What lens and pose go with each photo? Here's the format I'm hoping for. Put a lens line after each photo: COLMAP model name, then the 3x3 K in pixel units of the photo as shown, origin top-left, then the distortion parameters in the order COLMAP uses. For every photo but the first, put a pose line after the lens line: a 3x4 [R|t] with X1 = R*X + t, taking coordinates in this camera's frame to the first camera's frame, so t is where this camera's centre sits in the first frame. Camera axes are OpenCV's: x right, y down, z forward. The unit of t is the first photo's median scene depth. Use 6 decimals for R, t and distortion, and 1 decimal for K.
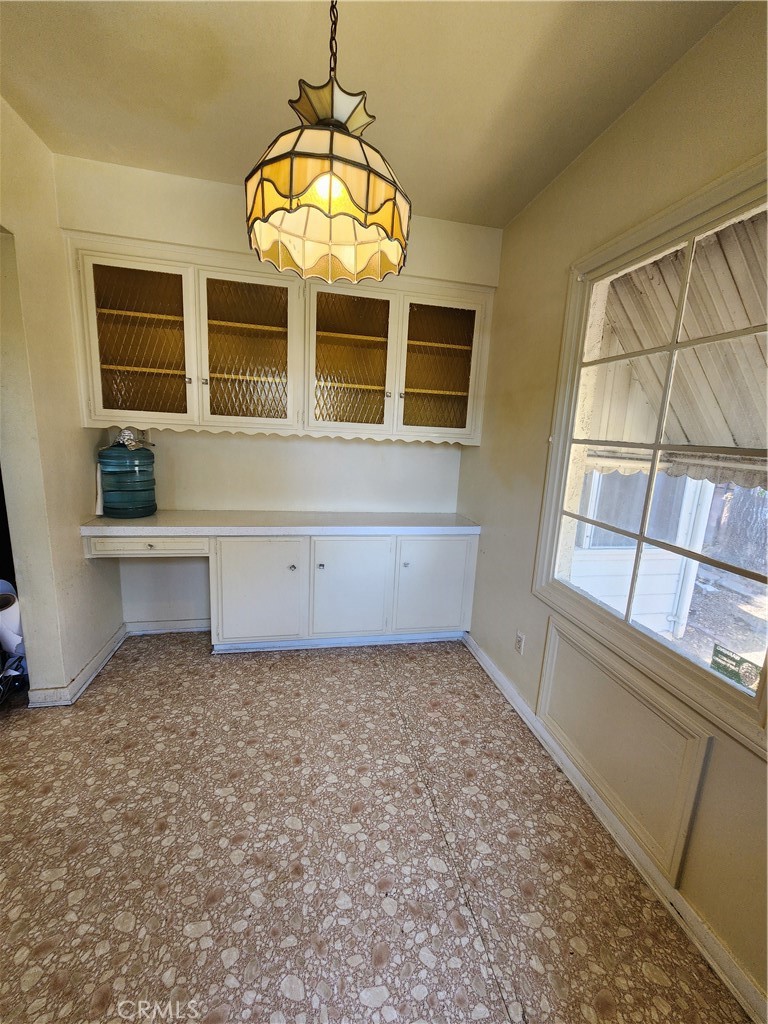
lens RADIAL K [[422.2, 0, 392.4], [0, 422.2, 510.8], [0, 0, 1]] dist [-0.001510, 0.000682]
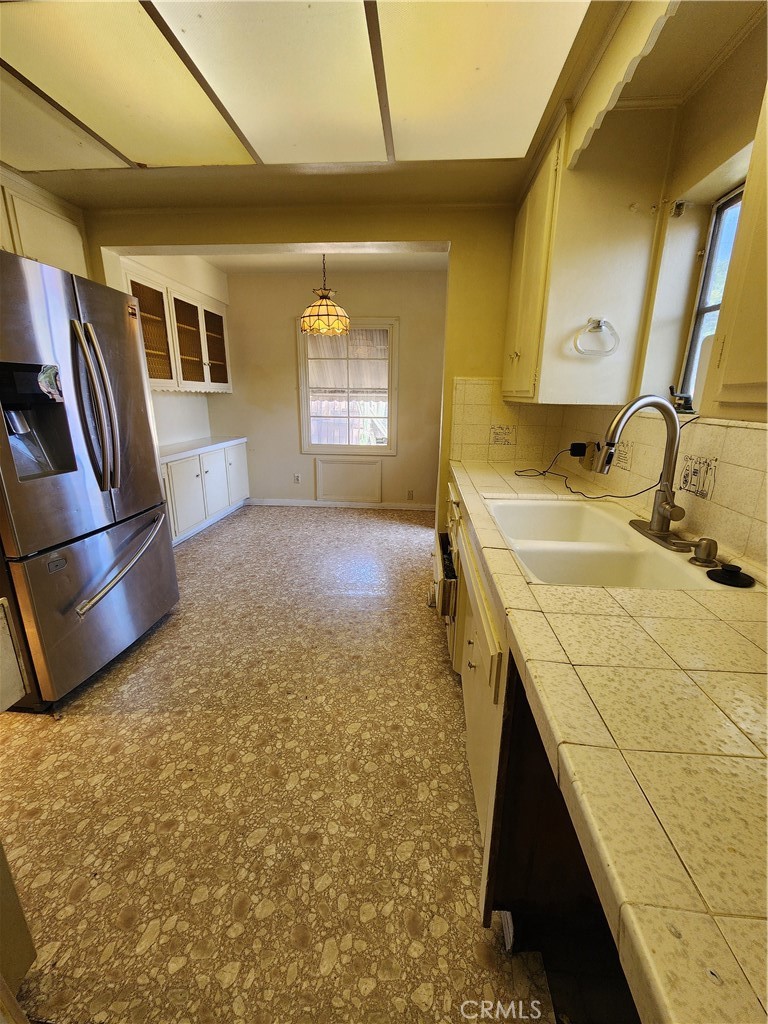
lens RADIAL K [[422.2, 0, 392.4], [0, 422.2, 510.8], [0, 0, 1]] dist [-0.001510, 0.000682]
pose [[0.280423, -0.300900, 0.911494, -1.872084], [0.186559, 0.948573, 0.255745, -0.013877], [-0.941573, 0.098330, 0.322137, -0.232822]]
